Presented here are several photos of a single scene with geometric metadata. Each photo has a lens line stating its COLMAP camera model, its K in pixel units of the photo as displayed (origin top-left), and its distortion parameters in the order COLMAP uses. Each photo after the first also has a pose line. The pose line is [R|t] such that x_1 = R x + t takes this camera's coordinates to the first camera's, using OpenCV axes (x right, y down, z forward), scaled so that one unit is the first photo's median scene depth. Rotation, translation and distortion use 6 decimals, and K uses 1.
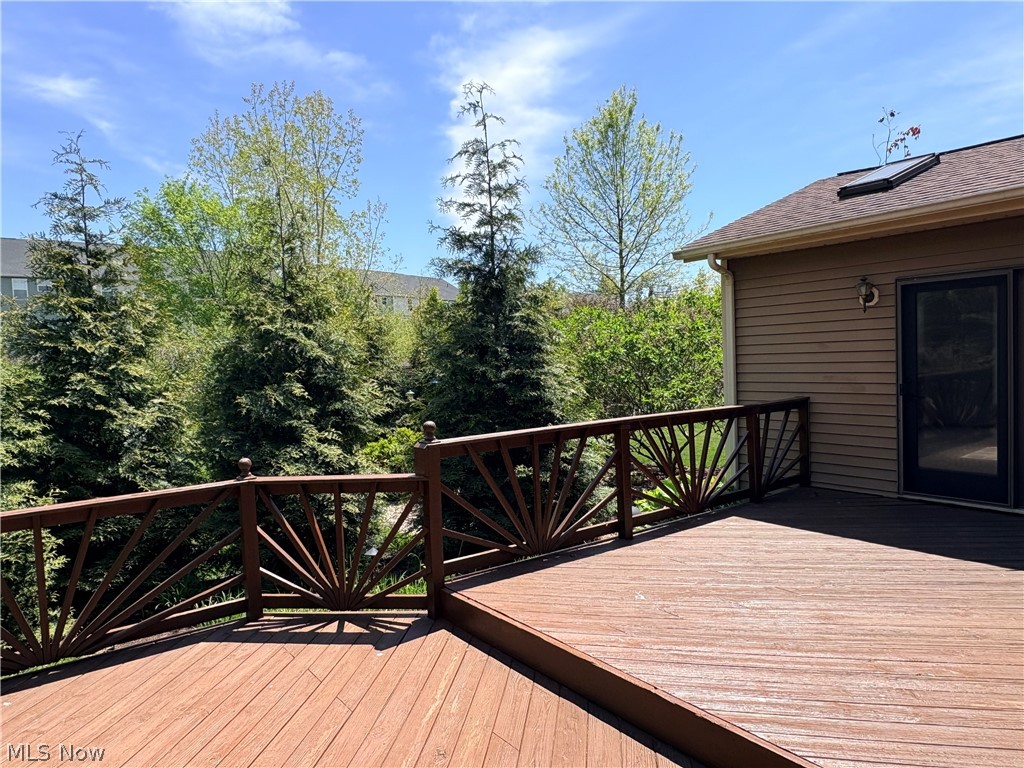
lens RADIAL K [[682.5, 0, 512.0], [0, 682.5, 384.0], [0, 0, 1]] dist [0.000559, 0.001005]
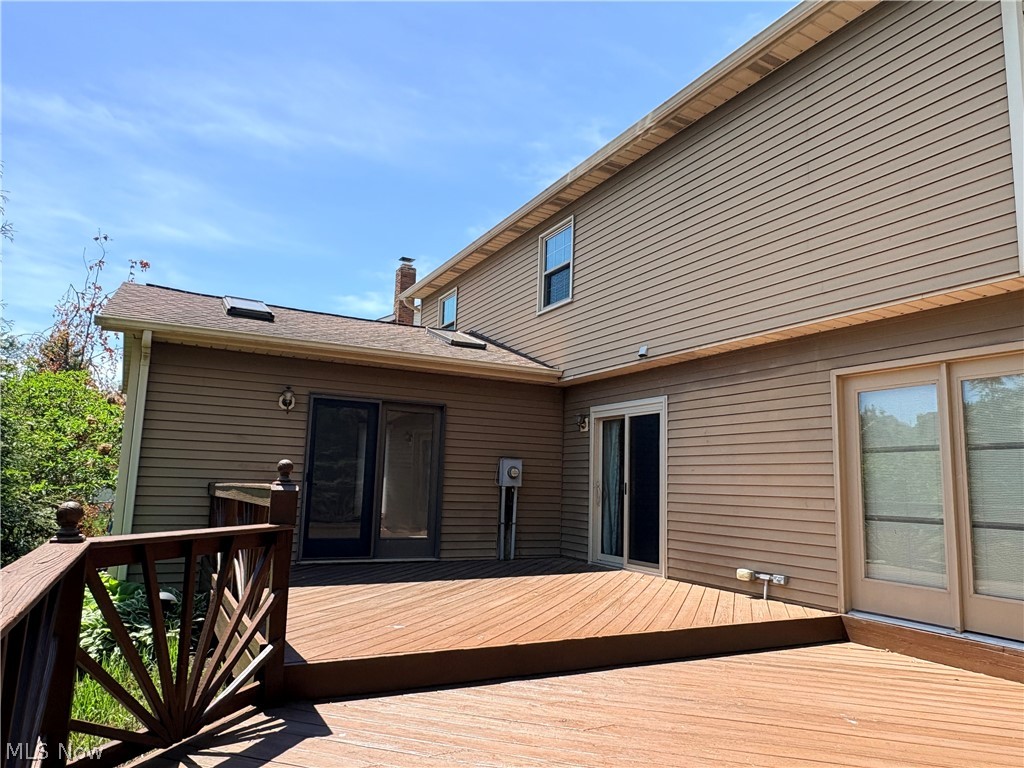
lens RADIAL K [[682.5, 0, 512.0], [0, 682.5, 384.0], [0, 0, 1]] dist [0.000559, 0.001005]
pose [[0.146278, 0.193140, 0.970206, -0.695977], [0.011373, 0.980362, -0.196877, 0.099396], [-0.989178, 0.039833, 0.141209, 0.447424]]
